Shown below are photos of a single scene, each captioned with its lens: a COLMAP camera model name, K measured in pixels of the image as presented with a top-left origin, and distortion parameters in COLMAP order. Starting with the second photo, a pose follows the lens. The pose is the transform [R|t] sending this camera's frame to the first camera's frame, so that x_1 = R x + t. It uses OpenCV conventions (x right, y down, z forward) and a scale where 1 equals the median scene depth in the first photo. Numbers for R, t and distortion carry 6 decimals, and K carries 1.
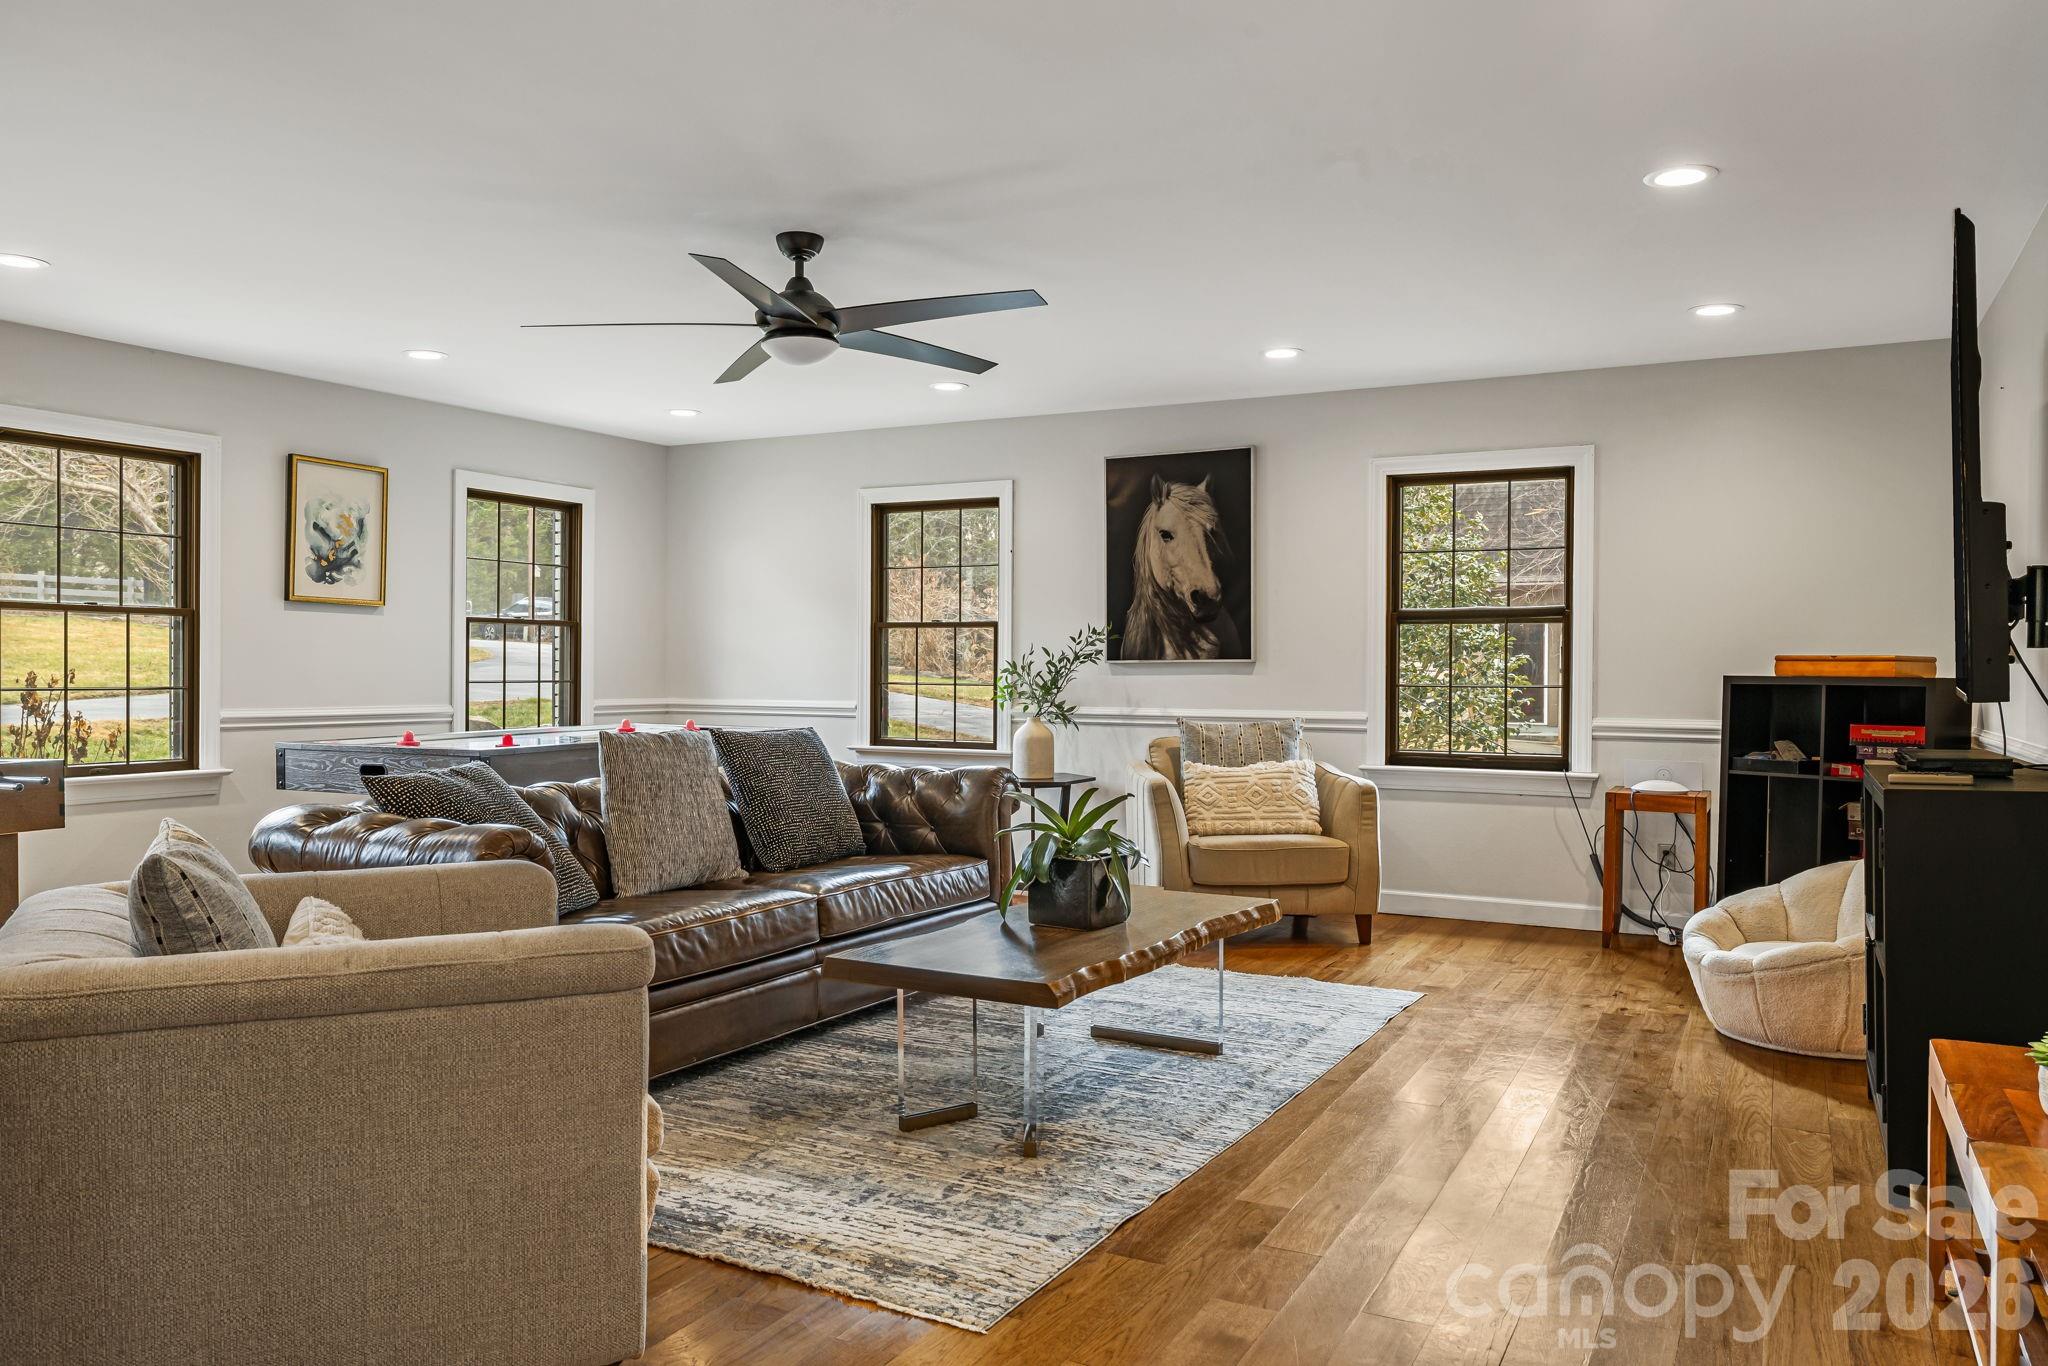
lens RADIAL K [[1408.6, 0, 1012.7], [0, 1408.6, 673.1], [0, 0, 1]] dist [-0.011171, -0.004383]
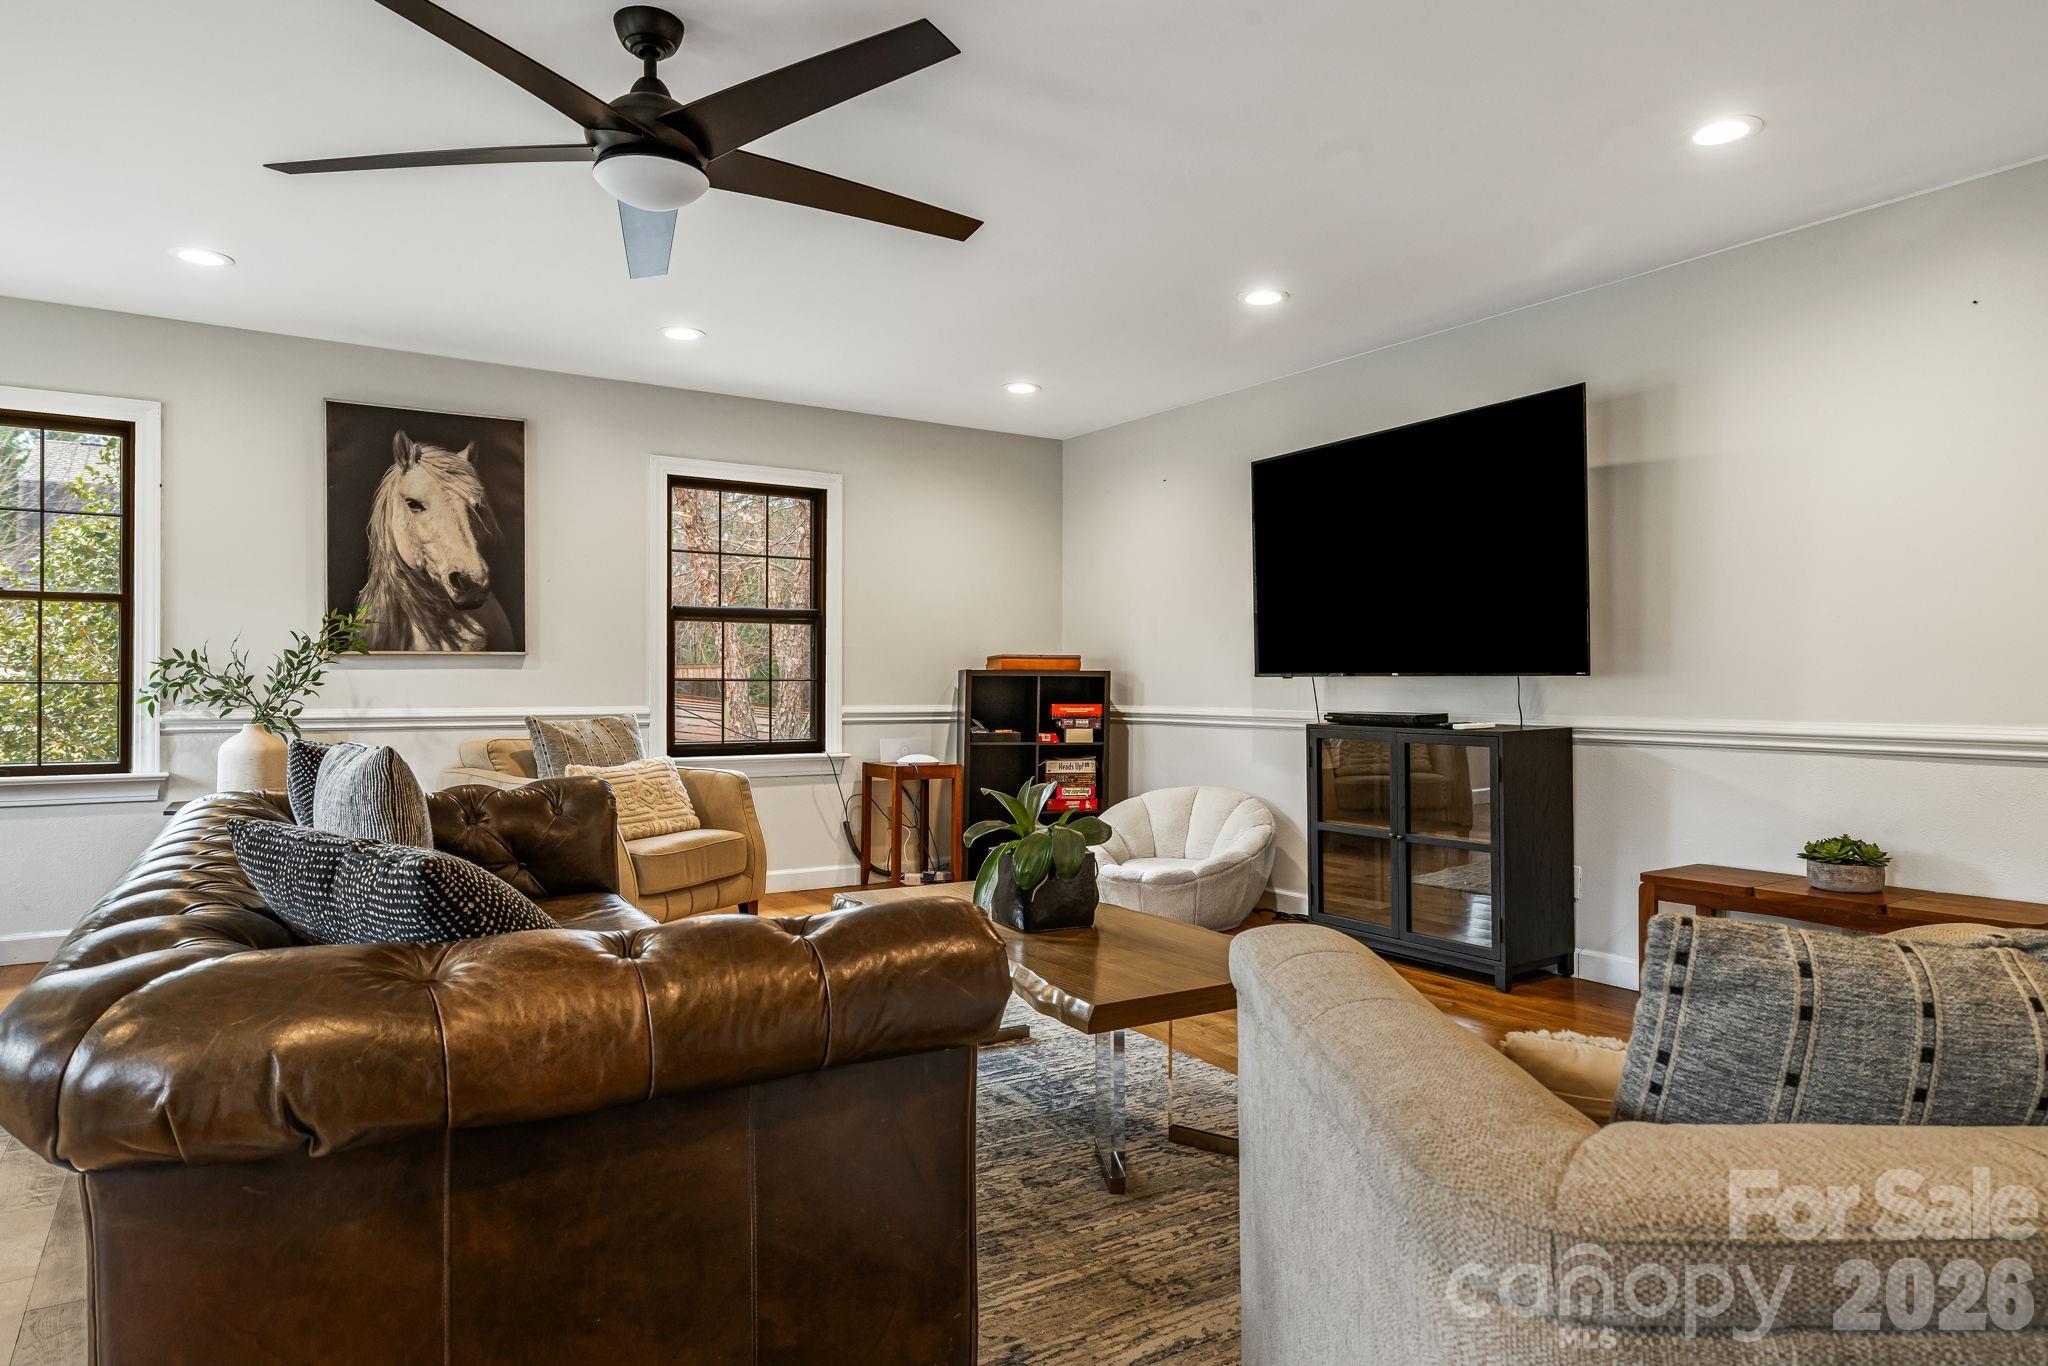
lens RADIAL K [[1201.4, 0, 1017.8], [0, 1201.4, 687.7], [0, 0, 1]] dist [-0.001357, -0.000637]
pose [[0.504946, -0.008757, 0.863106, -0.345021], [0.002513, 0.999959, 0.008675, 0.007498], [-0.863147, -0.002211, 0.504948, 0.327348]]
